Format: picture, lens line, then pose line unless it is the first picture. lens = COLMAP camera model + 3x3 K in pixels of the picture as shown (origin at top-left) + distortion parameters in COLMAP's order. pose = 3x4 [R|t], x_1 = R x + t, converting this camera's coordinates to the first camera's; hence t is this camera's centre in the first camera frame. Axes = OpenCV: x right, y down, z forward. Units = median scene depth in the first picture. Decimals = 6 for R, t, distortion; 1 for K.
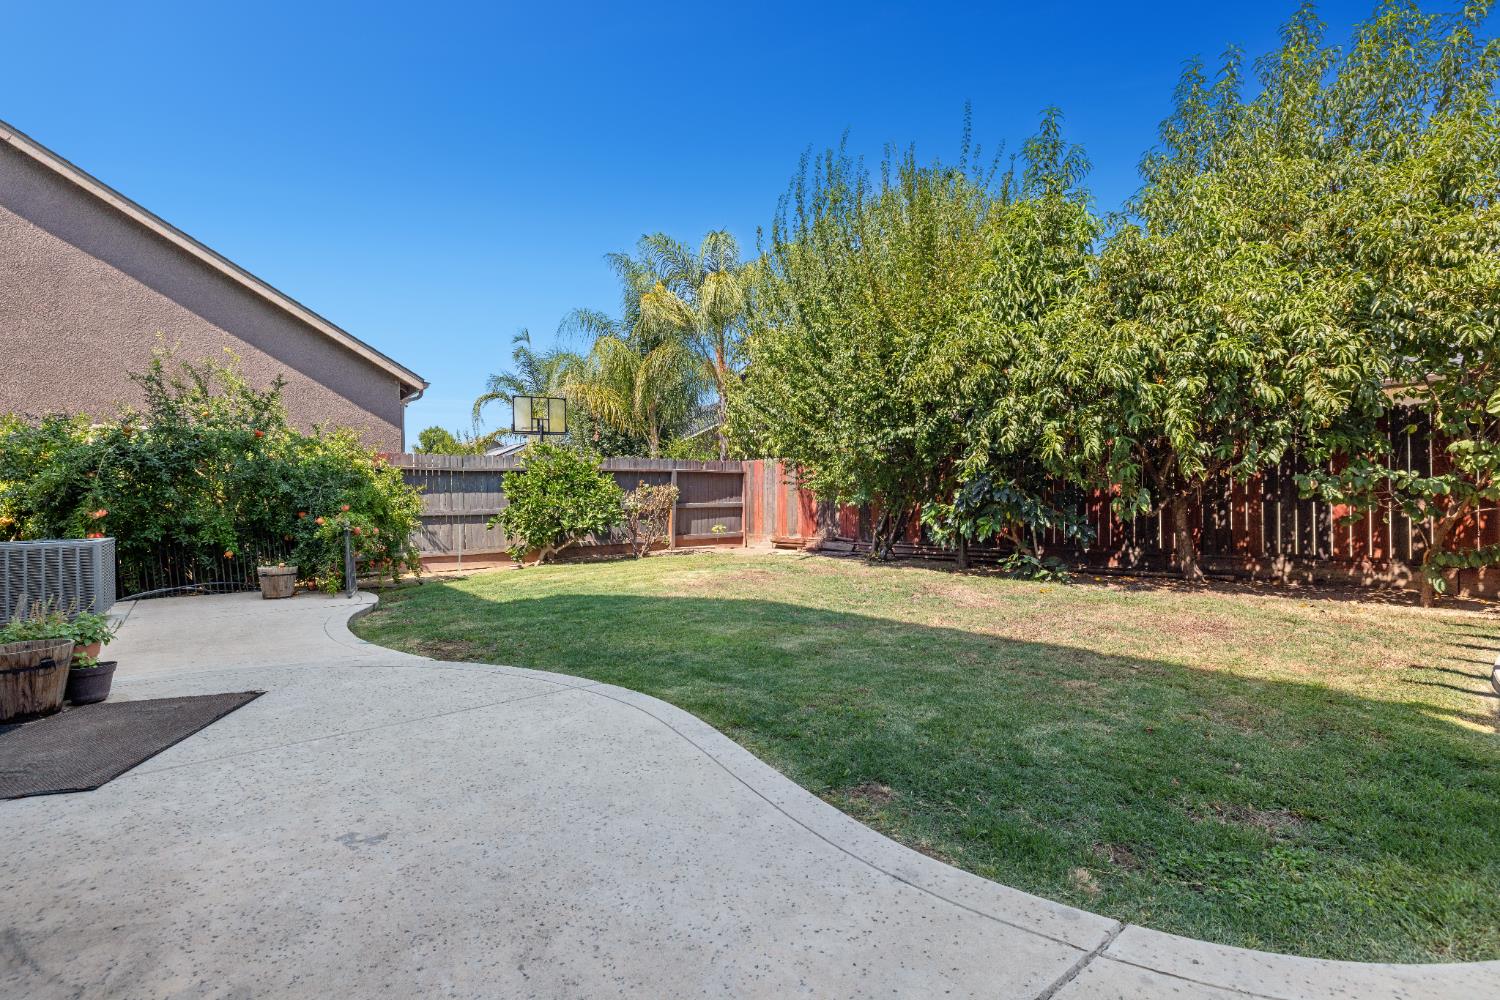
lens RADIAL K [[681.0, 0, 750.2], [0, 681.0, 489.8], [0, 0, 1]] dist [-0.002219, -0.000076]
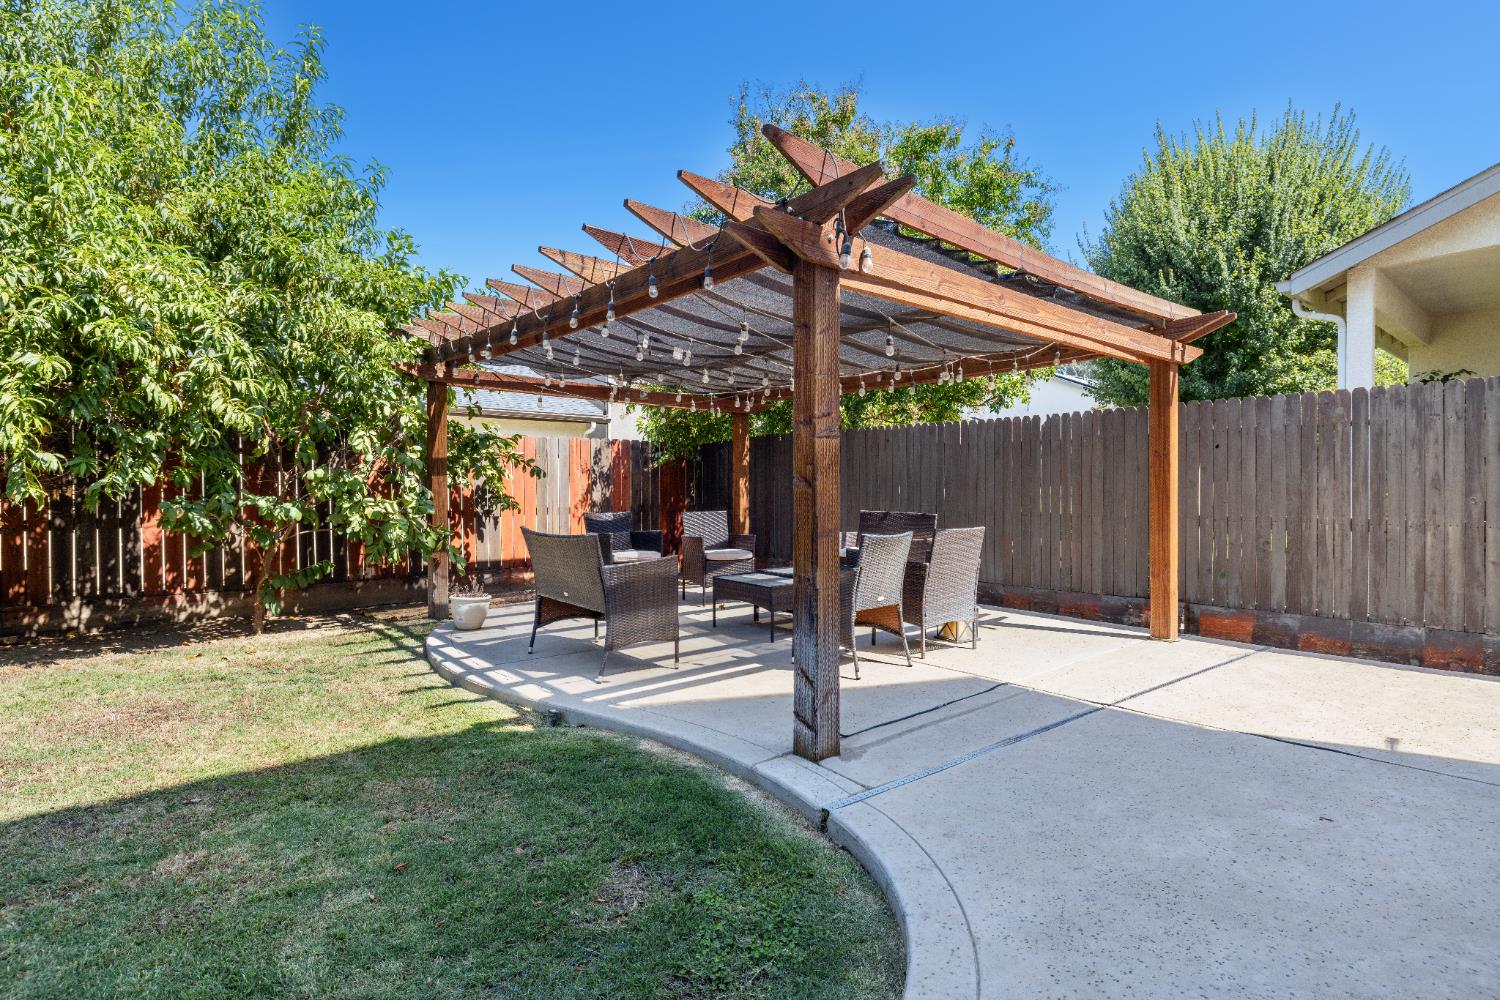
lens RADIAL K [[749.9, 0, 753.6], [0, 749.9, 487.6], [0, 0, 1]] dist [-0.000160, 0.000026]
pose [[-0.031090, 0.020707, 0.999302, -0.094010], [-0.006359, 0.999761, -0.020914, -0.016049], [-0.999496, -0.007005, -0.030951, 0.248476]]
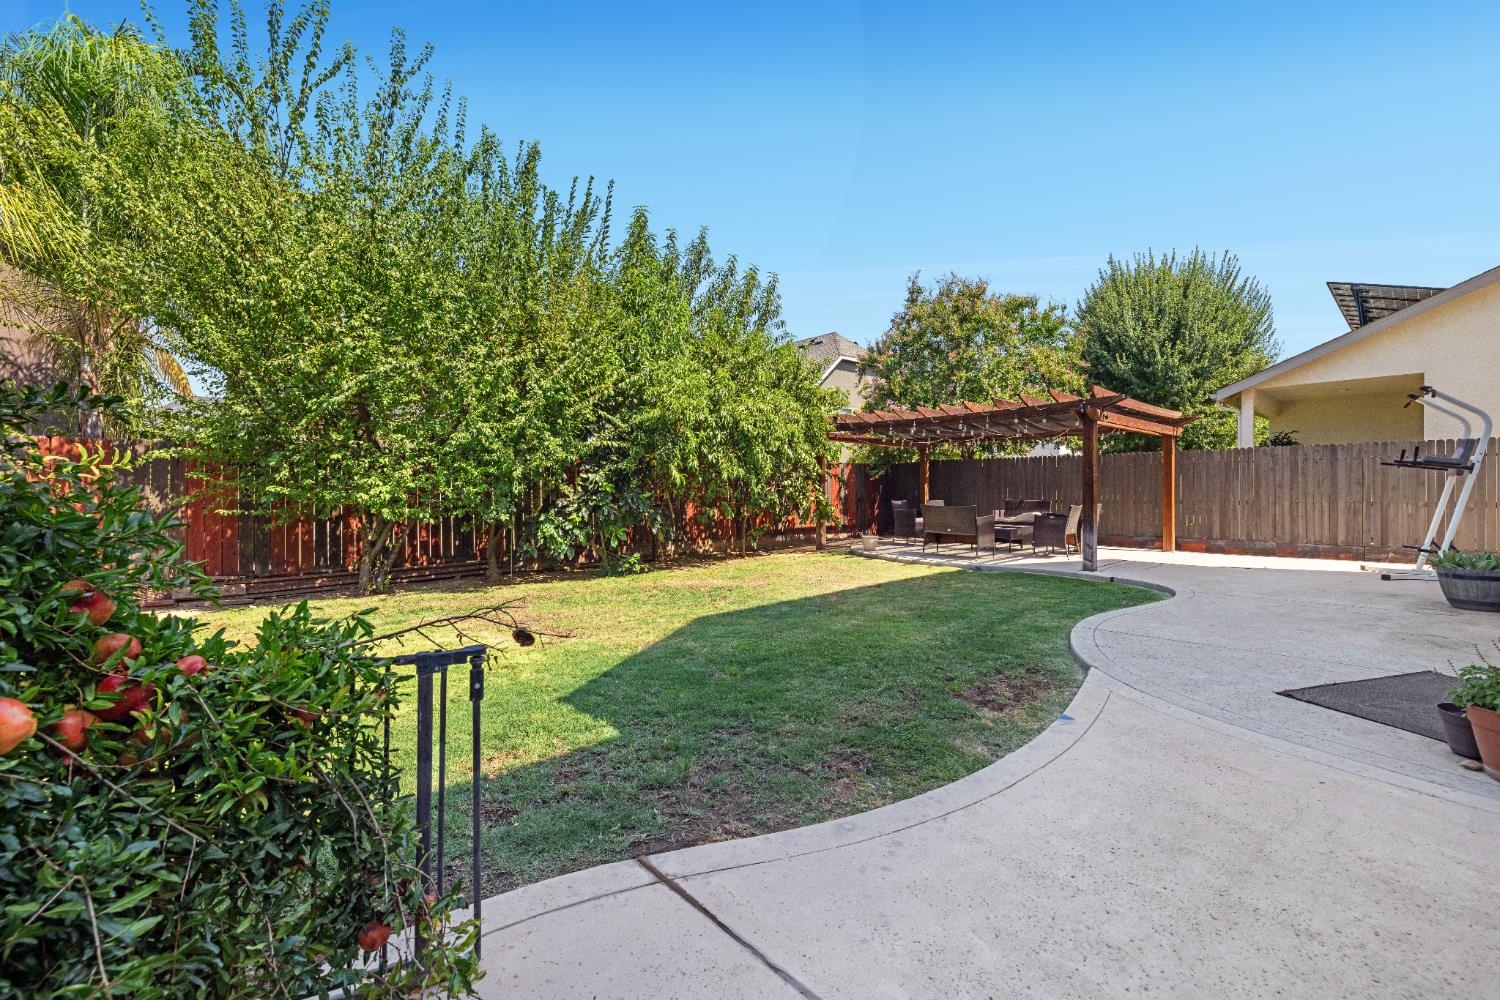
lens RADIAL K [[628.2, 0, 751.7], [0, 628.2, 489.1], [0, 0, 1]] dist [0.000592, 0.000164]
pose [[-0.057427, 0.025778, 0.998017, -0.775572], [-0.002521, 0.999660, -0.025966, 0.009578], [-0.998347, -0.004007, -0.057342, 0.875379]]
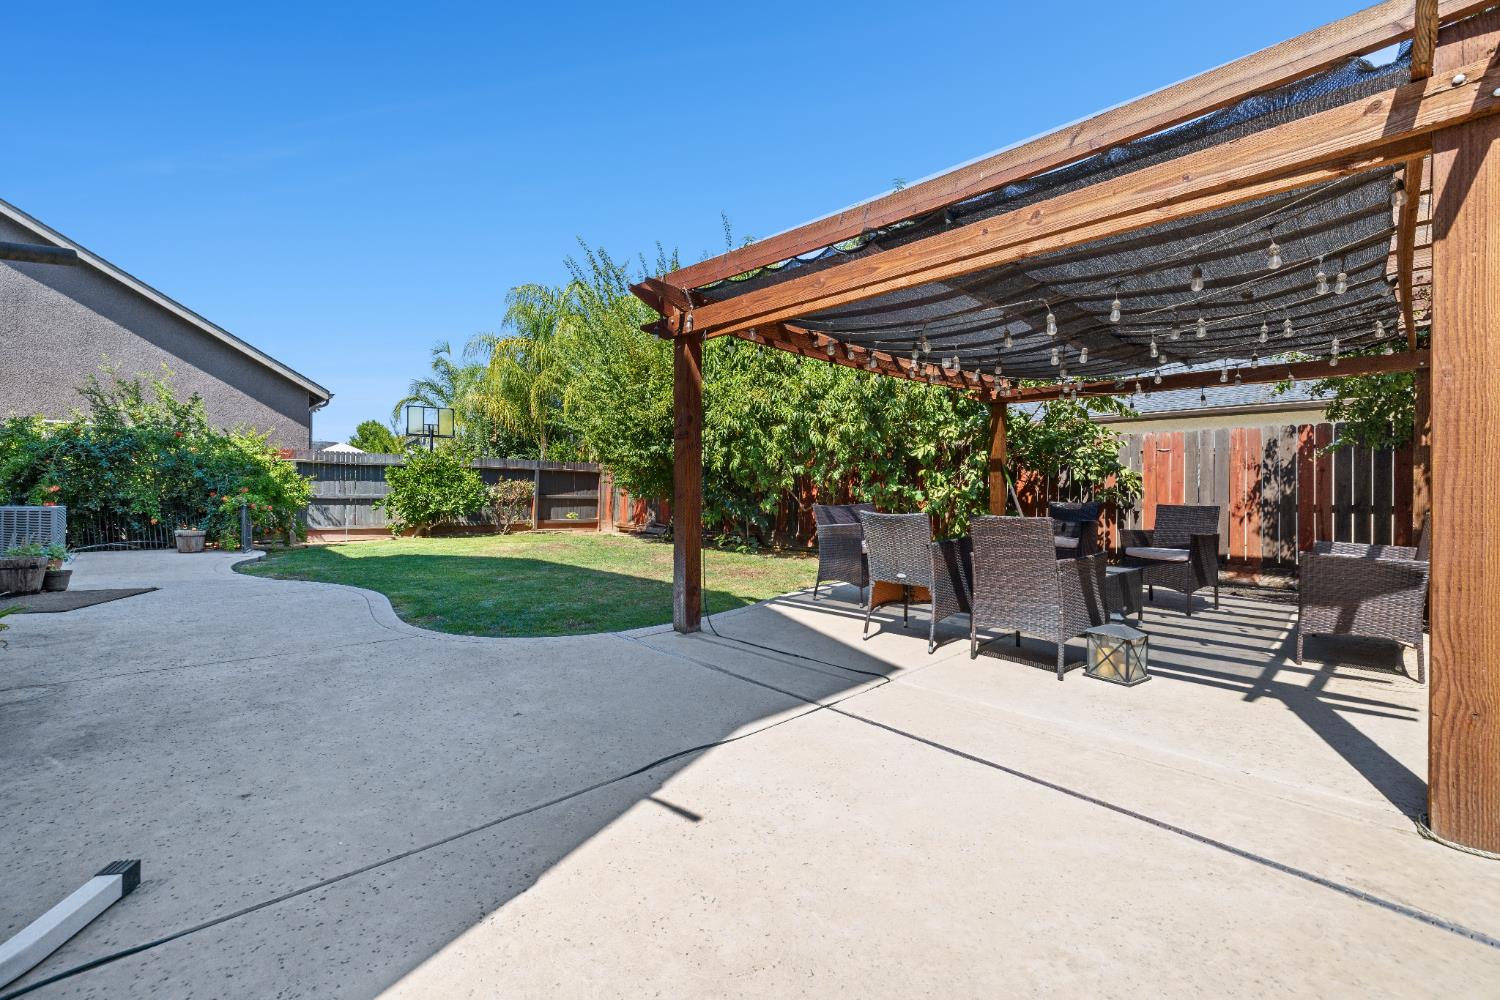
lens RADIAL K [[628.2, 0, 751.7], [0, 628.2, 489.1], [0, 0, 1]] dist [0.000592, 0.000164]
pose [[0.995560, 0.030334, 0.089105, 0.330584], [-0.030649, 0.999528, 0.002174, -0.010425], [-0.088997, -0.004896, 0.996020, -0.383884]]
